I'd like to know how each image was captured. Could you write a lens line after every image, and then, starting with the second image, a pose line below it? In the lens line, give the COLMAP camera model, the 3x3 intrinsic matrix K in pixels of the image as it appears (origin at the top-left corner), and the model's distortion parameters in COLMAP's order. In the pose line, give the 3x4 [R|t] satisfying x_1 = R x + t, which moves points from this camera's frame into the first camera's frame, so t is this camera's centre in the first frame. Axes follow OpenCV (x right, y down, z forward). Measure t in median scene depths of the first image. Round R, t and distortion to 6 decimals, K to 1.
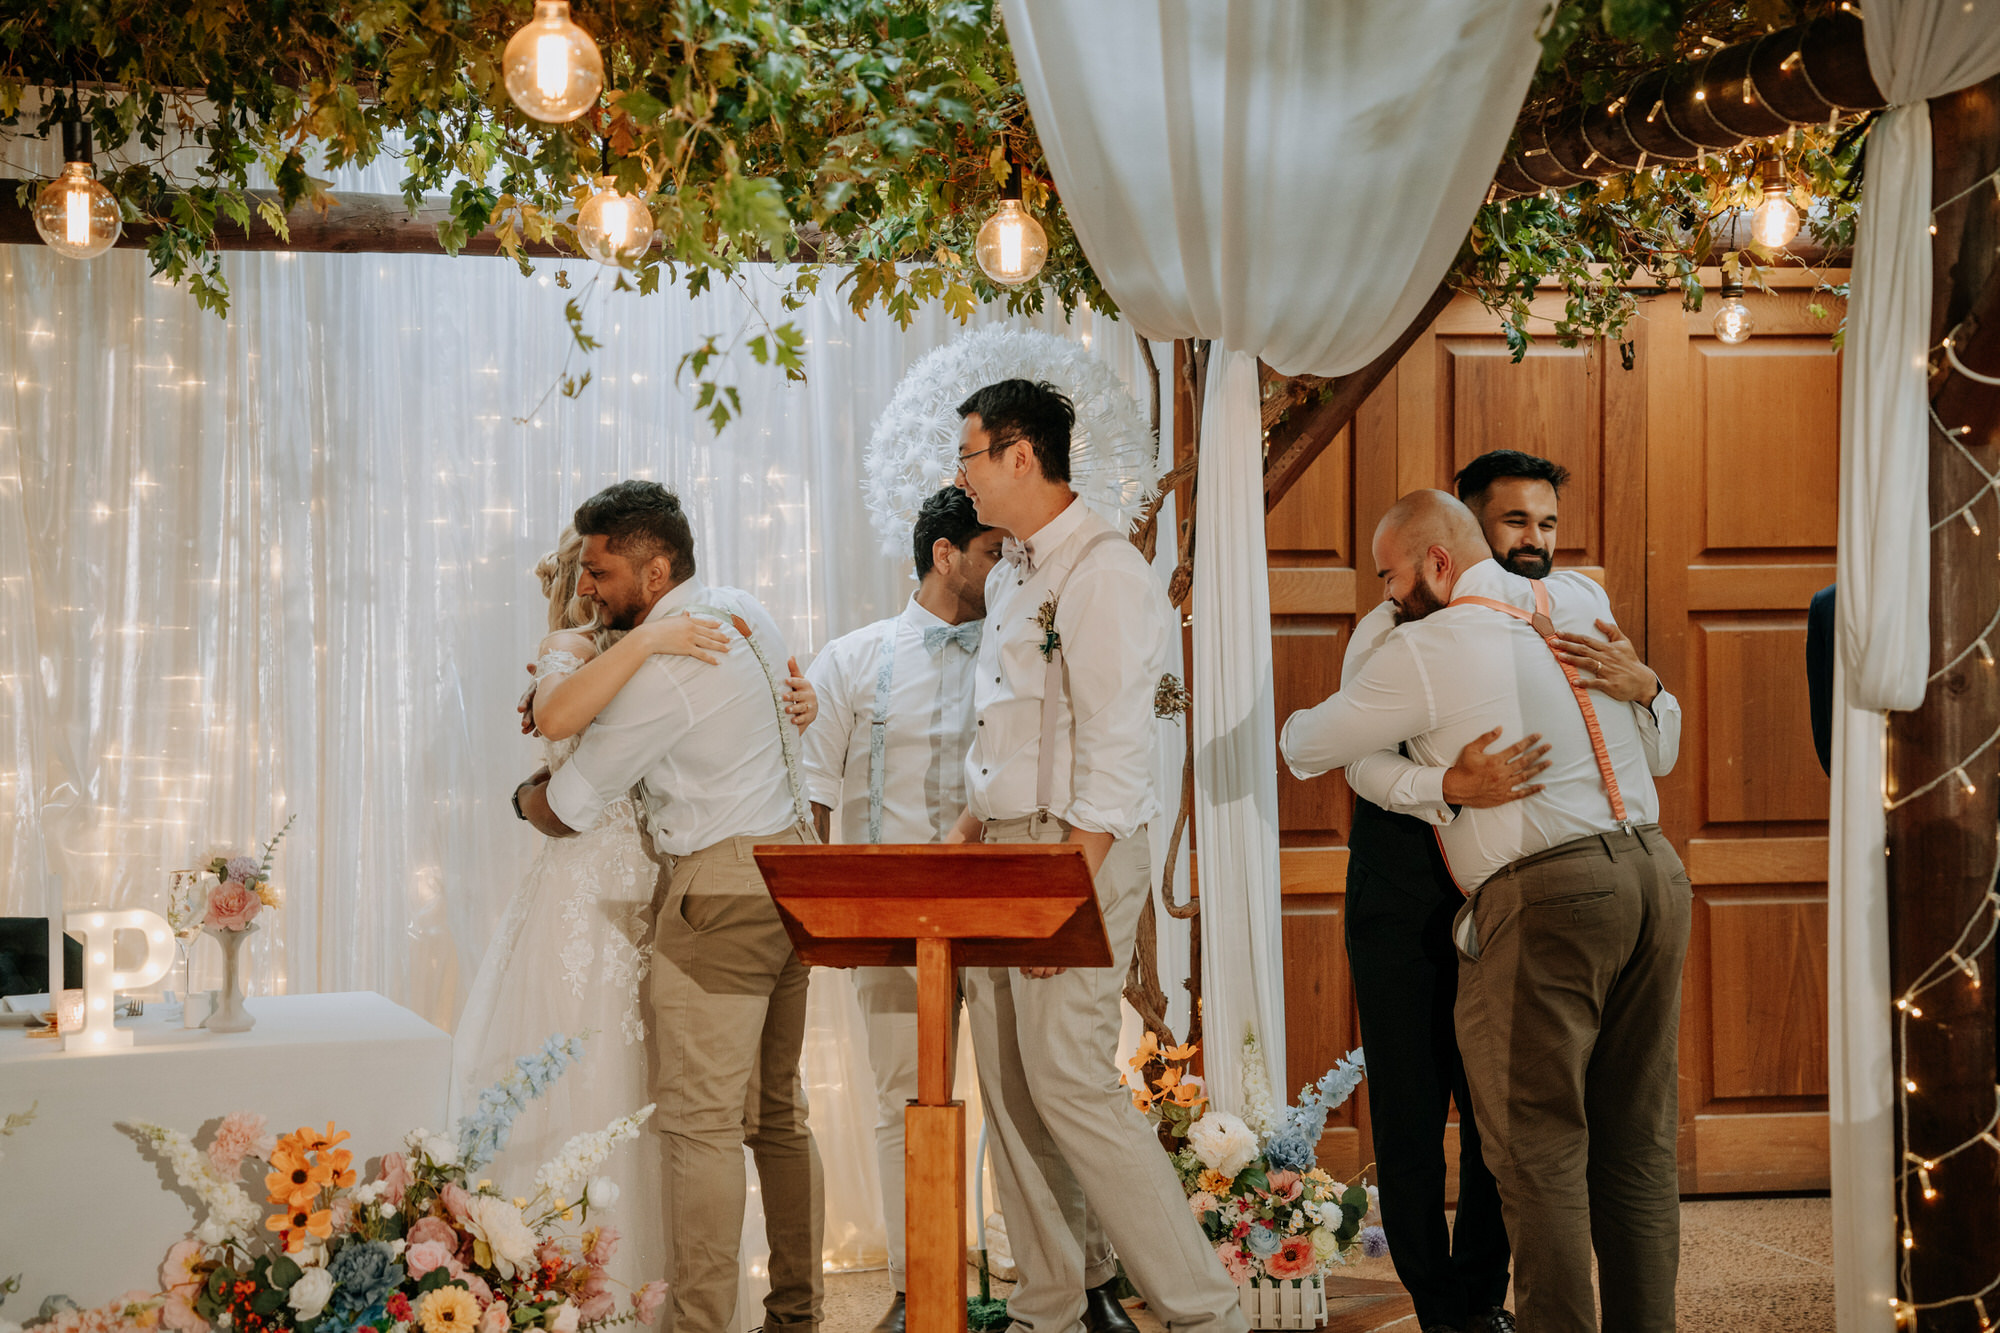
lens RADIAL K [[3887.3, 0, 1000.0], [0, 3887.3, 666.5], [0, 0, 1]] dist [0.342963, 2.009280]
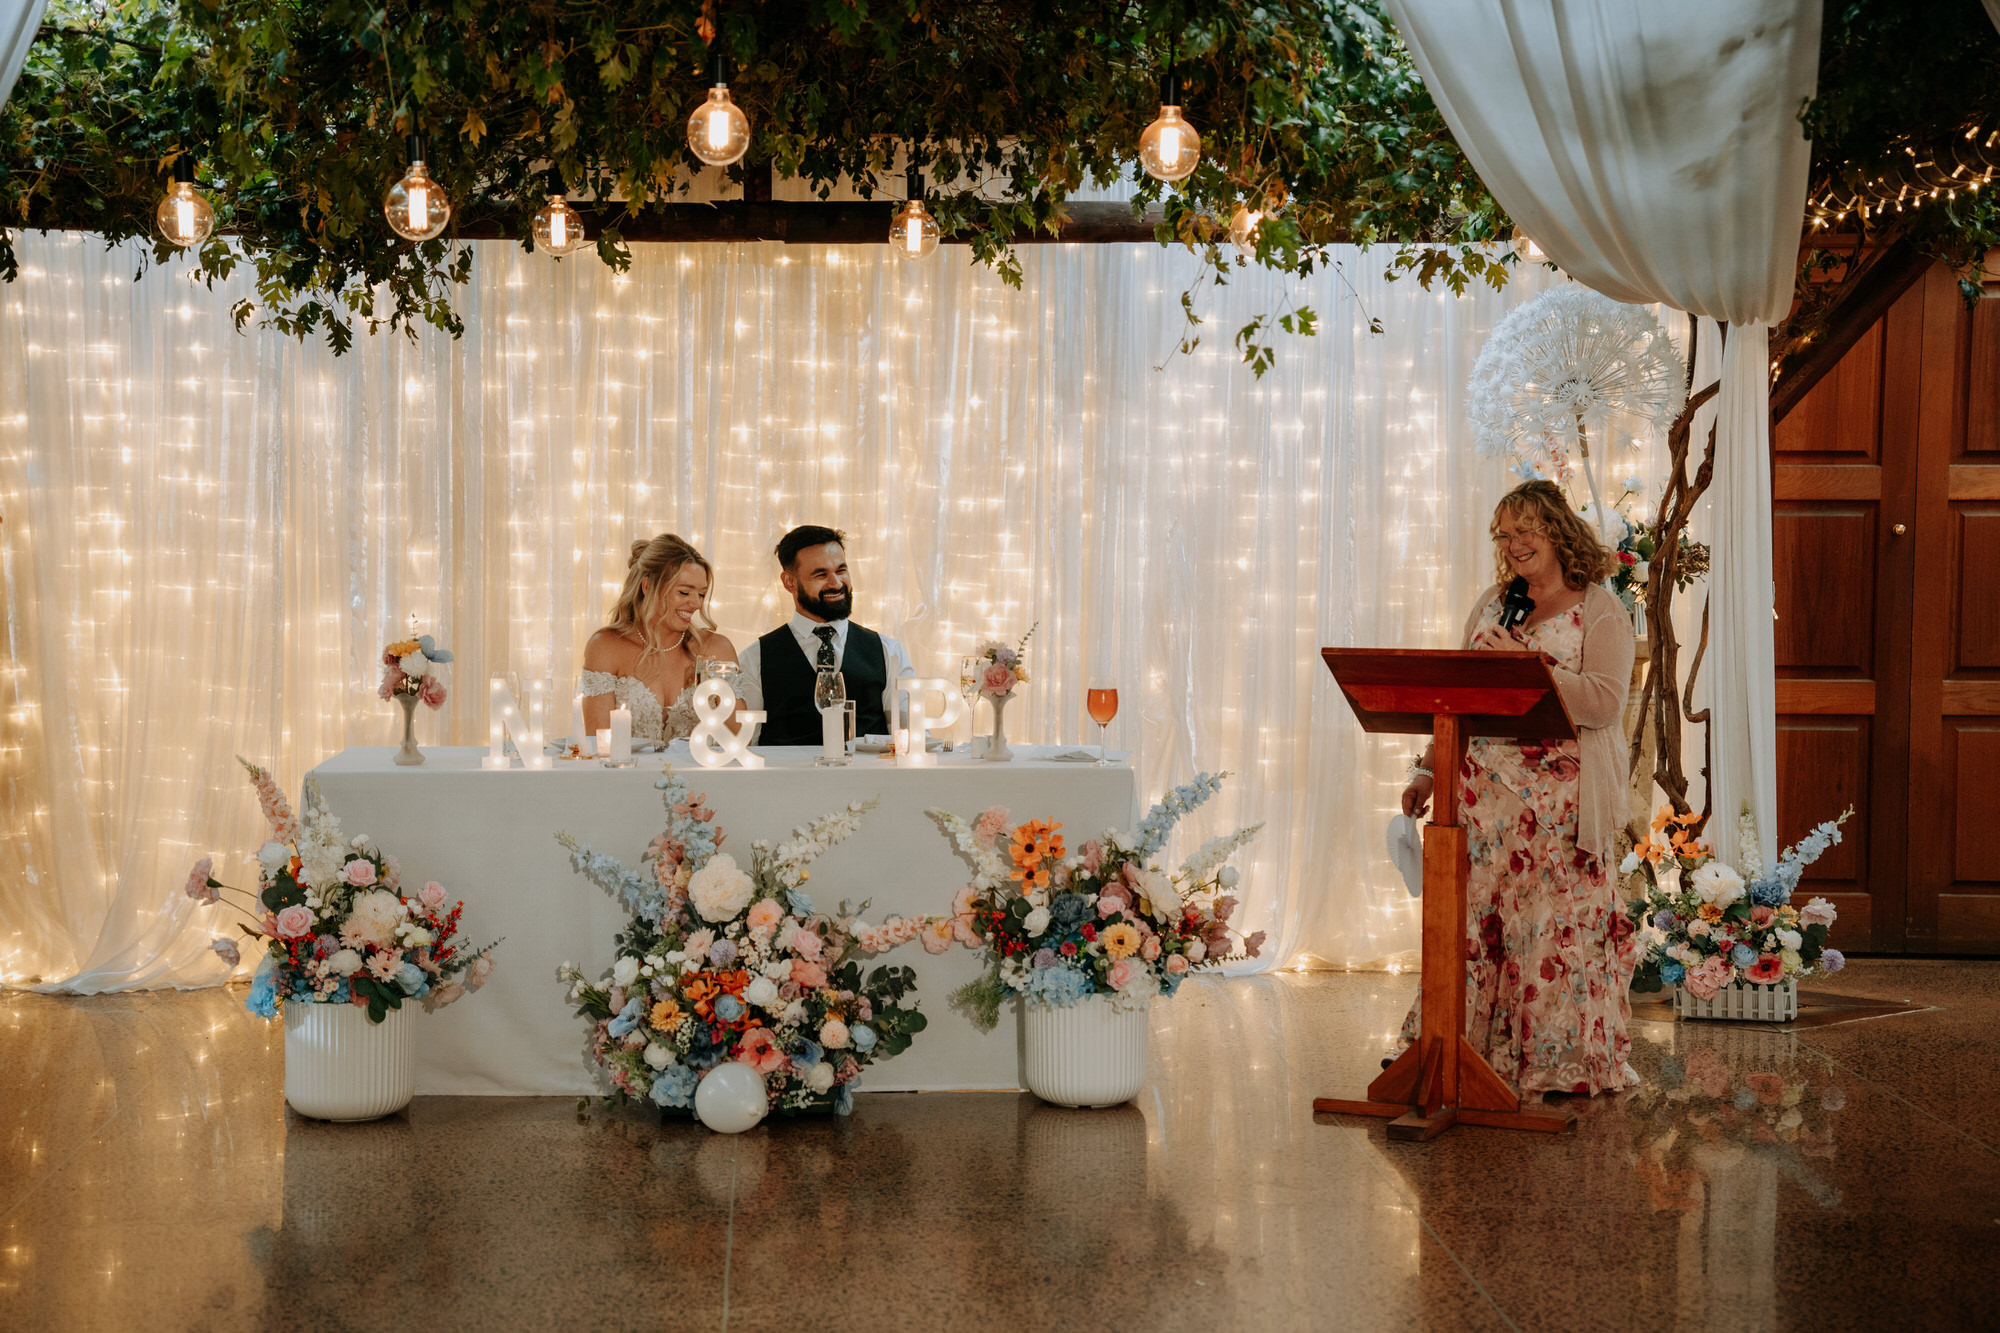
lens RADIAL K [[3471.2, 0, 1000.0], [0, 3471.2, 666.5], [0, 0, 1]] dist [0.330011, 0.323956]
pose [[0.971846, 0.025445, -0.234237, 0.123977], [-0.017563, 0.999209, 0.035673, 0.007117], [0.234960, -0.030555, 0.971525, -0.316045]]
